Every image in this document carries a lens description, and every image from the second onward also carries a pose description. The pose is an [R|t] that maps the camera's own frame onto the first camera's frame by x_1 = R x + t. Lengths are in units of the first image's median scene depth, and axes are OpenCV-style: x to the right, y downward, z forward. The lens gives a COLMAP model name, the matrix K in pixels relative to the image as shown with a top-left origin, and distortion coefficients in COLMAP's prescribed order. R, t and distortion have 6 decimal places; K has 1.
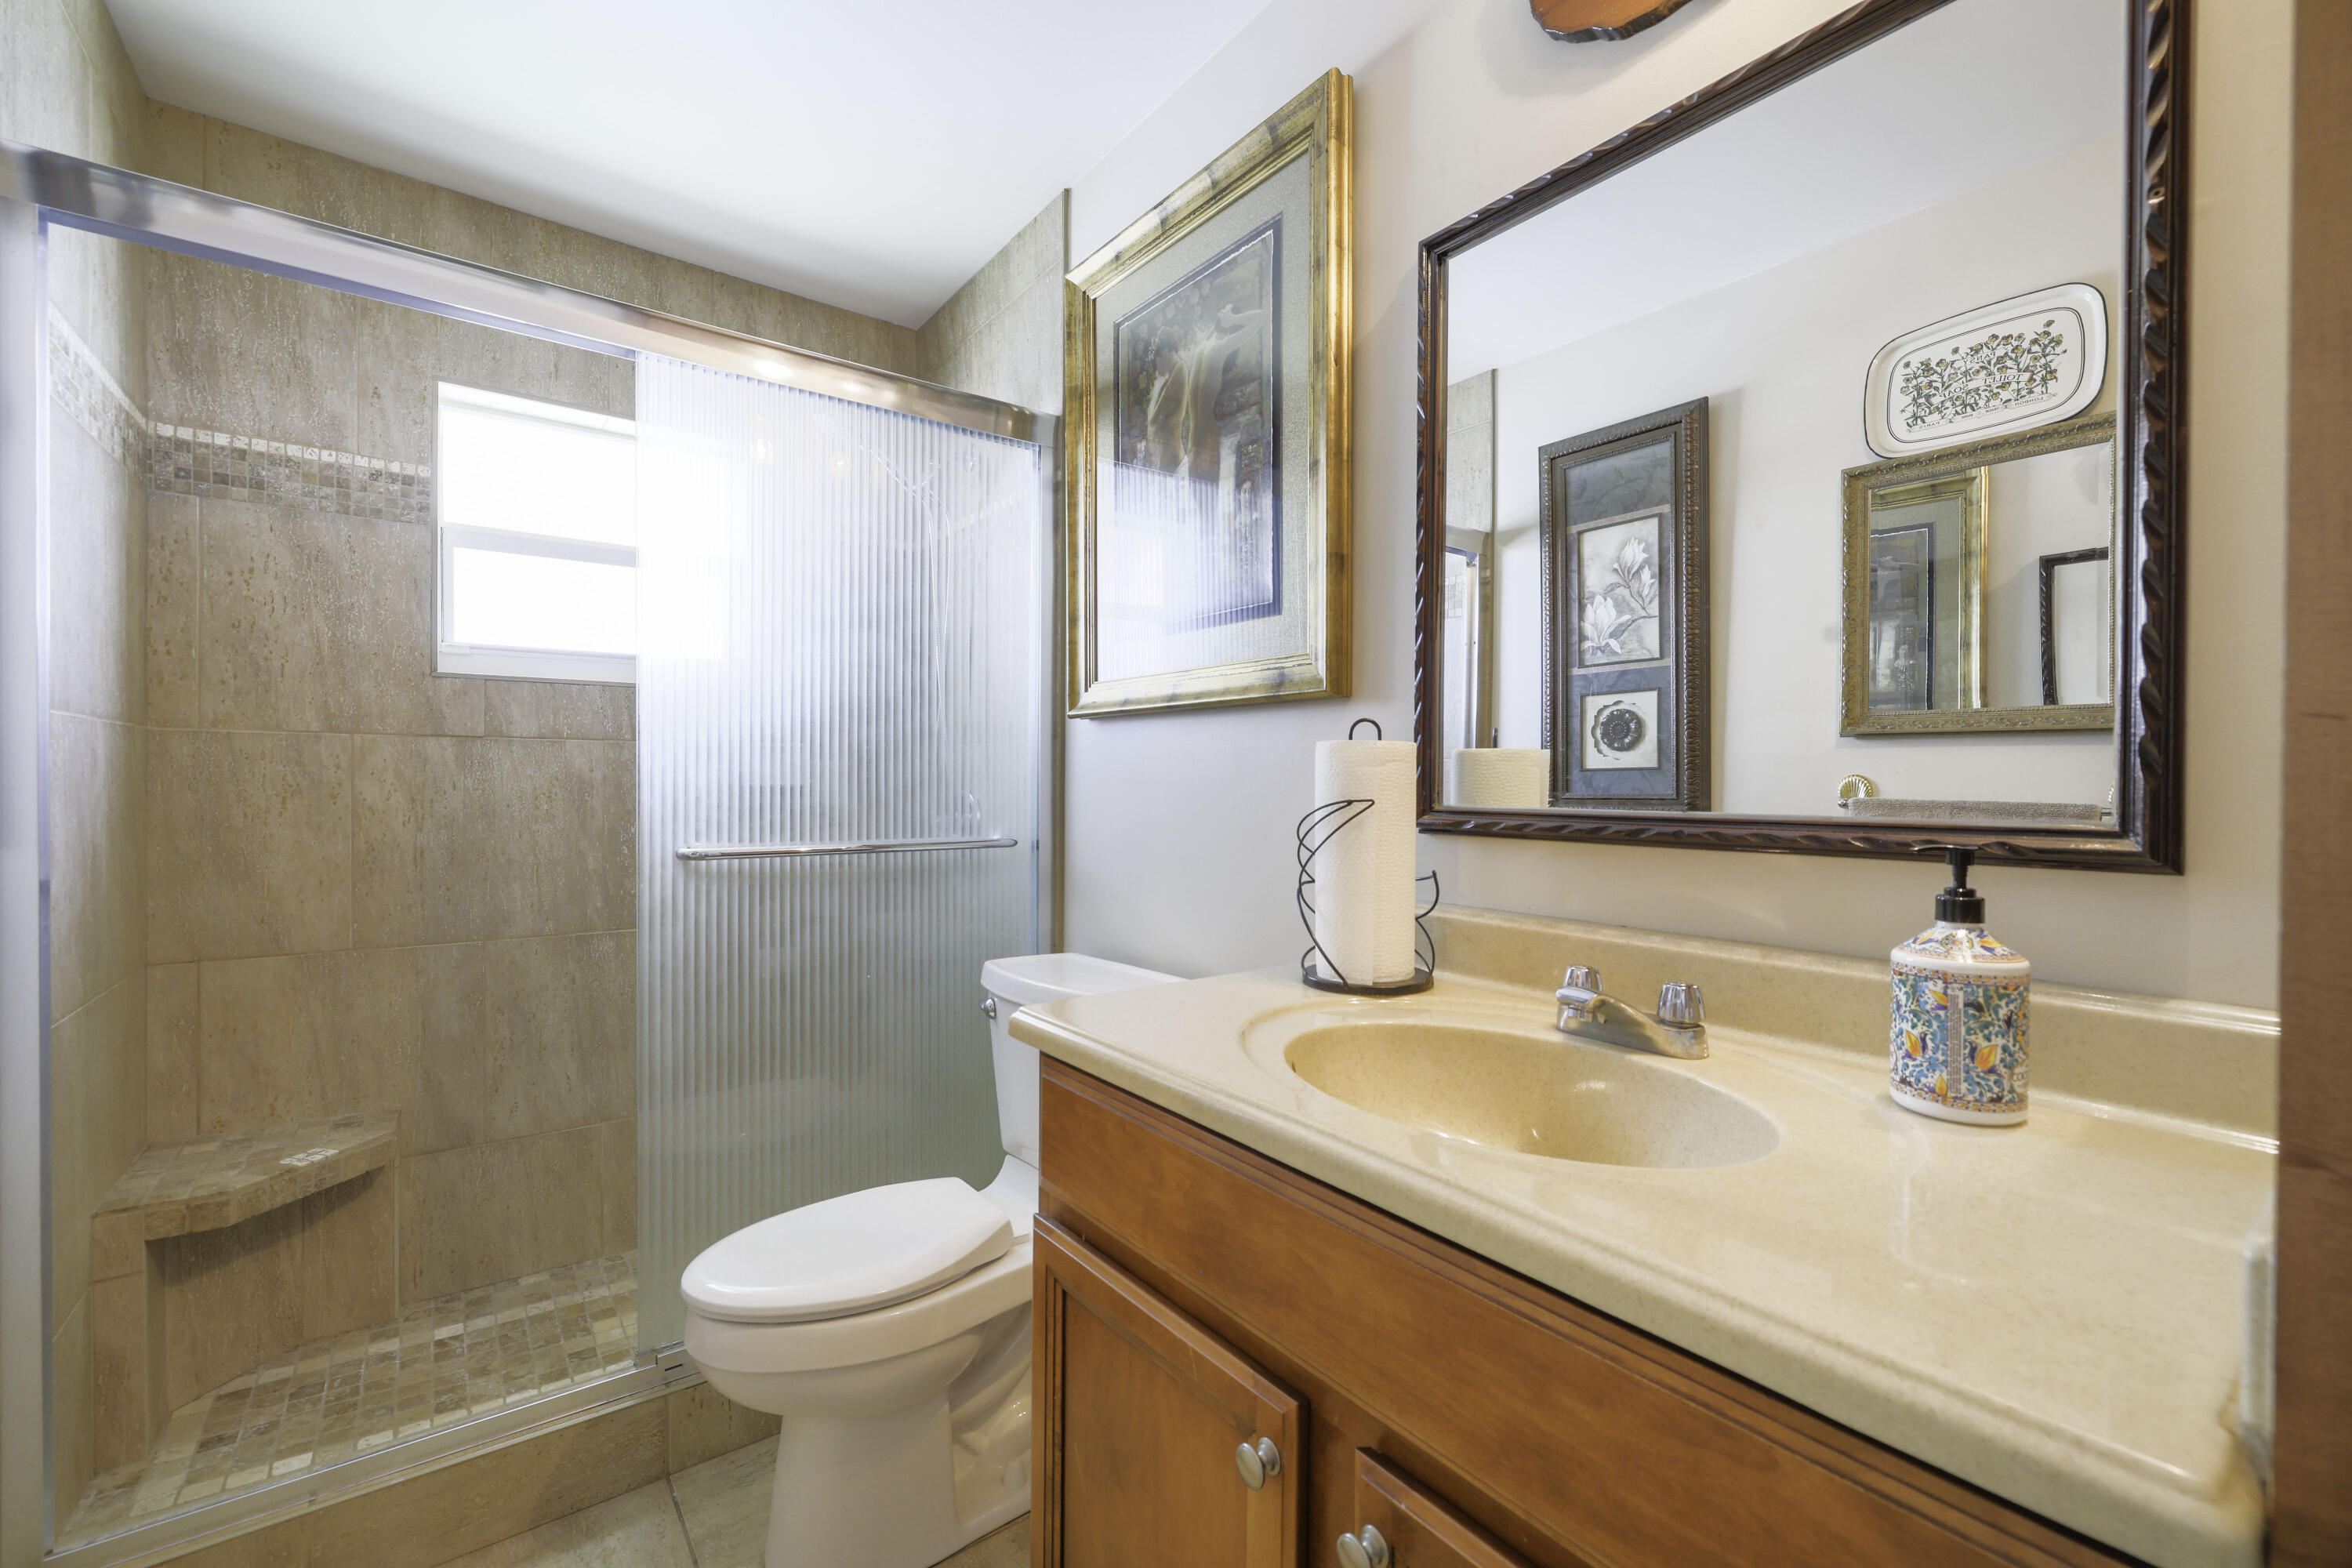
lens RADIAL K [[977.9, 0, 1183.1], [0, 977.9, 789.5], [0, 0, 1]] dist [0.000197, -0.000504]
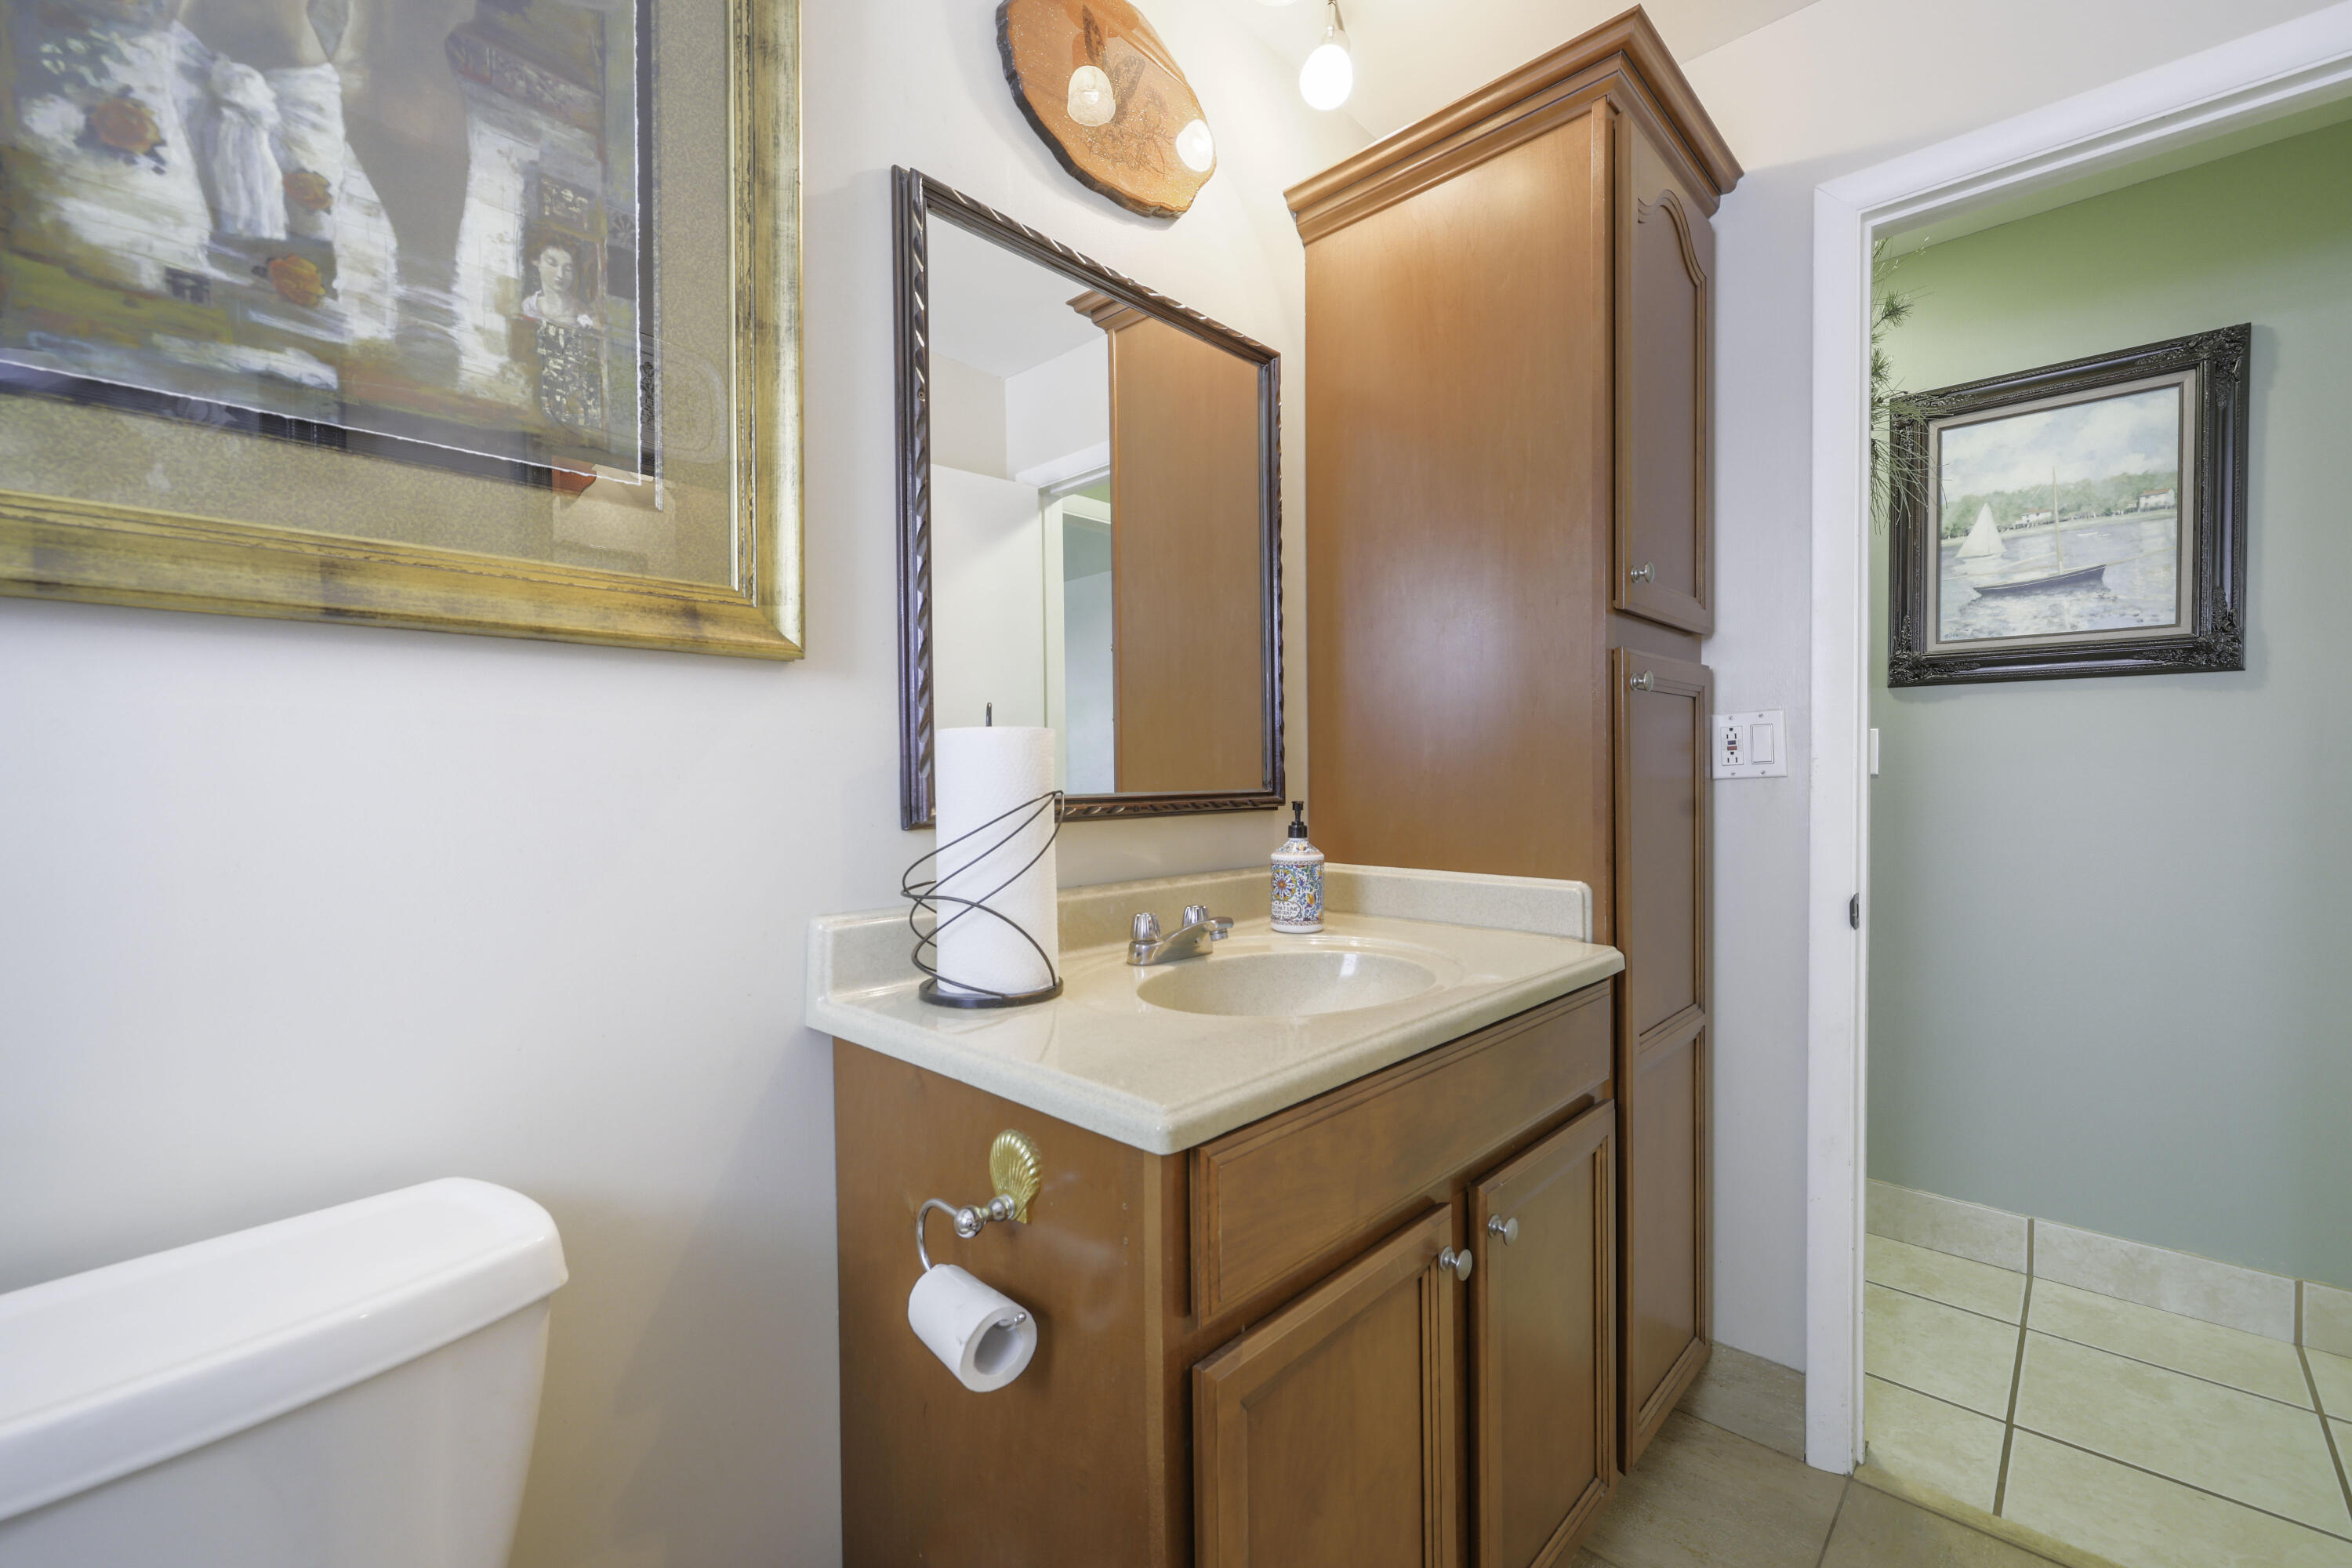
lens RADIAL K [[977.9, 0, 1183.1], [0, 977.9, 789.5], [0, 0, 1]] dist [0.000197, -0.000504]
pose [[-0.161188, -0.022448, 0.986668, -0.819677], [0.013685, 0.999594, 0.024977, -0.013580], [-0.986829, 0.017529, -0.160816, 1.078026]]
